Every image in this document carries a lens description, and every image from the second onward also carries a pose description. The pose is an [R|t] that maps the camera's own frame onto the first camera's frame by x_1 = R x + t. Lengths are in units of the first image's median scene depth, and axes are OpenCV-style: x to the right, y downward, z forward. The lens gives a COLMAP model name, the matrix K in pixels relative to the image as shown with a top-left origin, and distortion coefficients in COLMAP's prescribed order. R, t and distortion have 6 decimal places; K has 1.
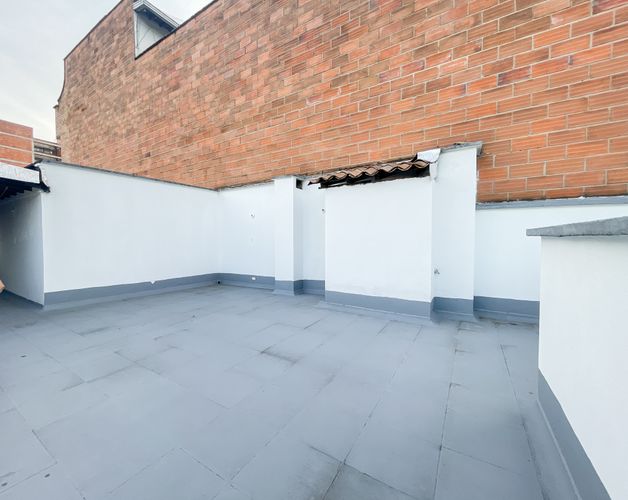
lens RADIAL K [[293.7, 0, 313.2], [0, 293.7, 249.4], [0, 0, 1]] dist [-0.002413, 0.000383]
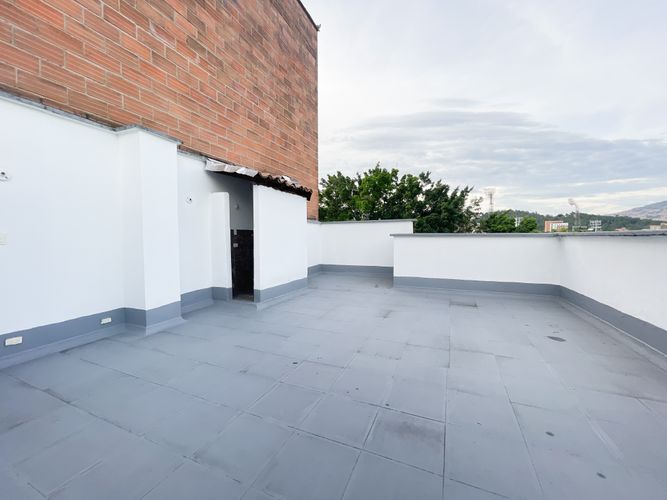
lens RADIAL K [[267.4, 0, 331.3], [0, 267.4, 248.0], [0, 0, 1]] dist [-0.001169, 0.000308]
pose [[-0.168907, -0.039166, 0.984854, -0.973590], [0.039654, 0.998131, 0.046495, -0.035428], [-0.984834, 0.046907, -0.167038, 1.027993]]
